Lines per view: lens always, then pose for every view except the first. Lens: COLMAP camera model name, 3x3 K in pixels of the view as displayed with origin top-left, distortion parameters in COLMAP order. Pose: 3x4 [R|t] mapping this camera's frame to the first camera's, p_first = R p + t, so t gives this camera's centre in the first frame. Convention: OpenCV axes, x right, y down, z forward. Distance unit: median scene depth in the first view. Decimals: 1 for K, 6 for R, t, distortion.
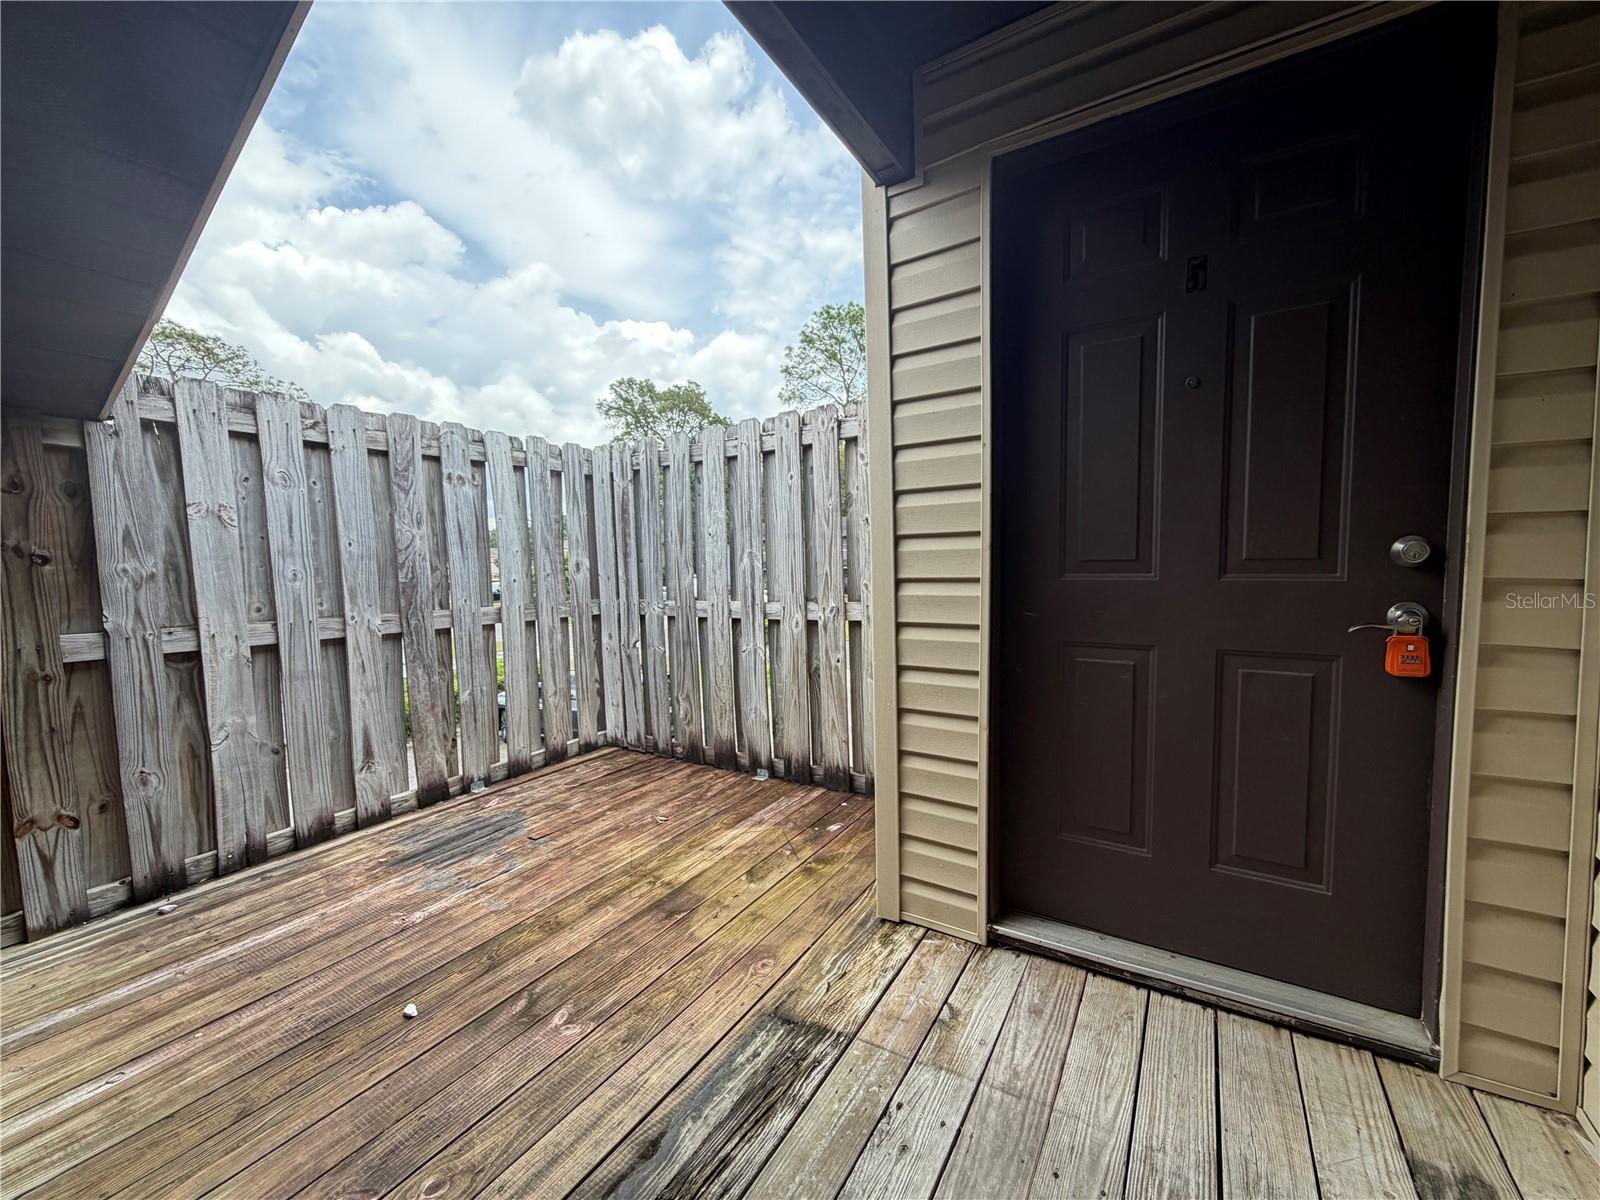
lens RADIAL K [[638.2, 0, 793.7], [0, 638.2, 603.2], [0, 0, 1]] dist [-0.003302, 0.000340]
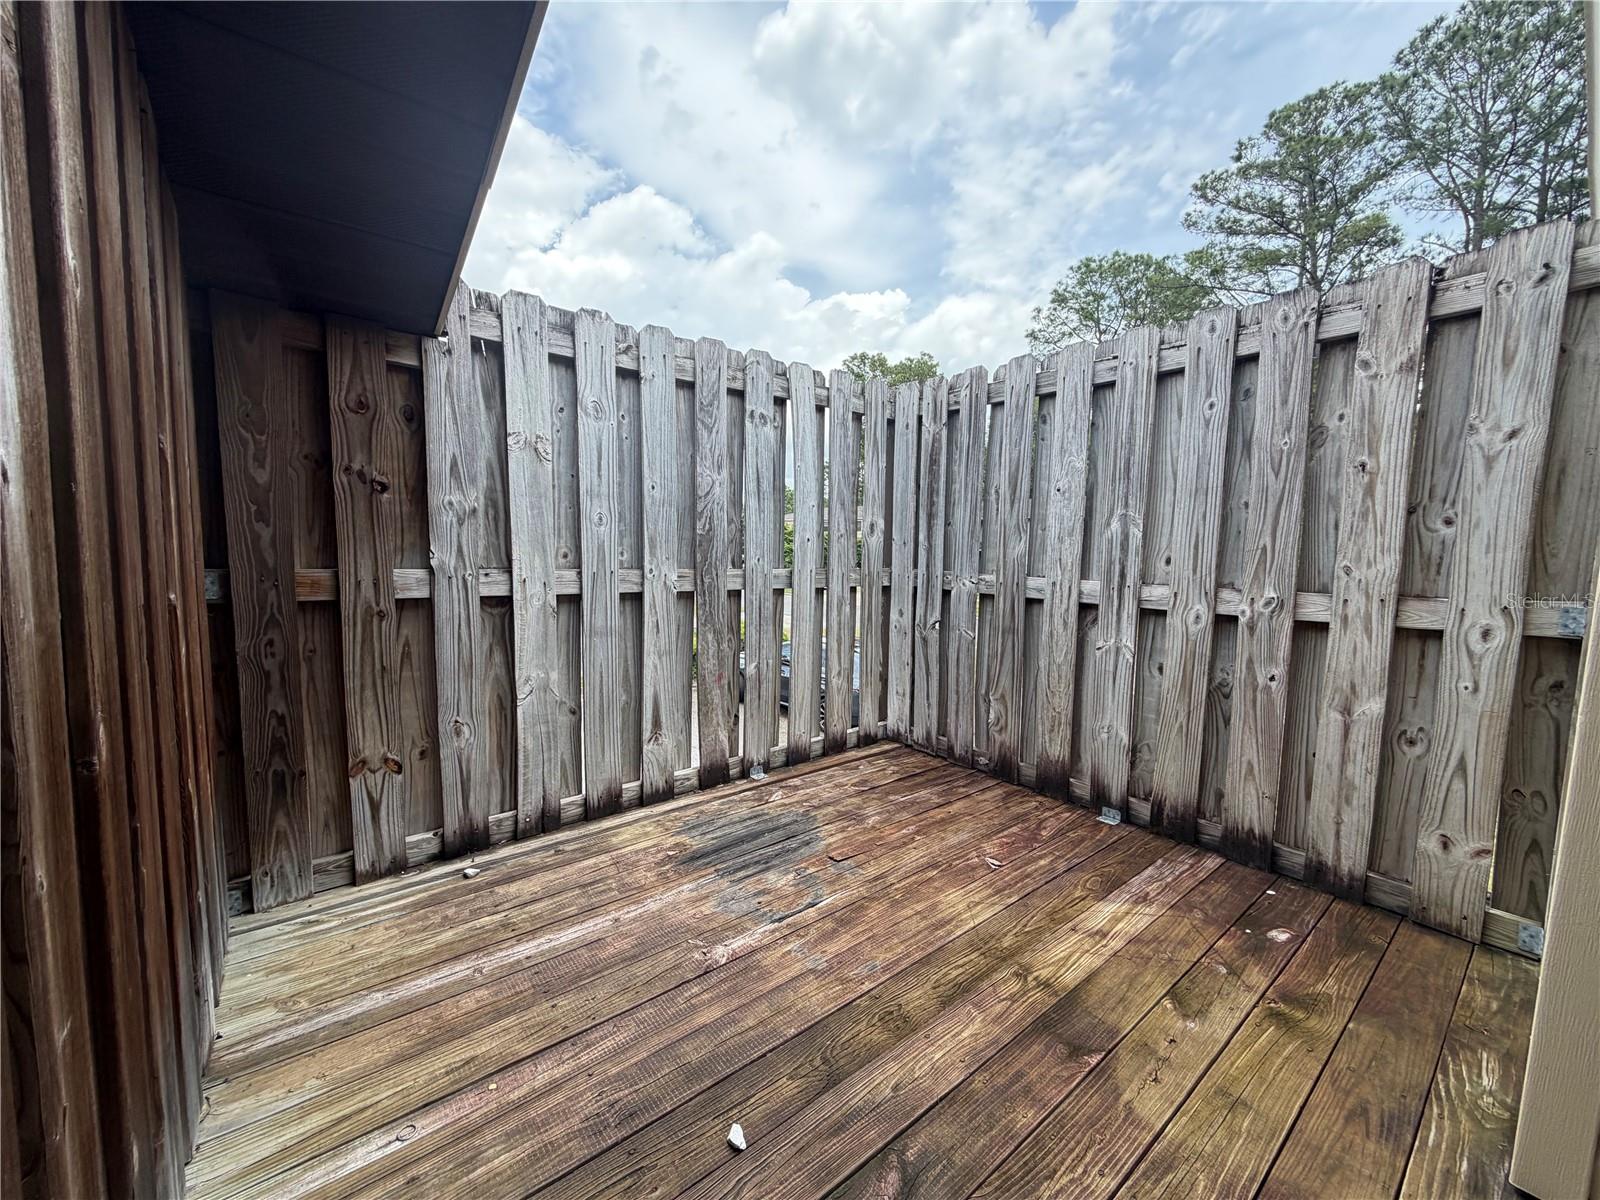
lens RADIAL K [[638.2, 0, 793.7], [0, 638.2, 603.2], [0, 0, 1]] dist [-0.003302, 0.000340]
pose [[0.943958, 0.076124, -0.321167, -0.212692], [-0.064784, 0.996845, 0.045865, 0.013941], [0.323645, -0.022488, 0.945911, 0.219616]]
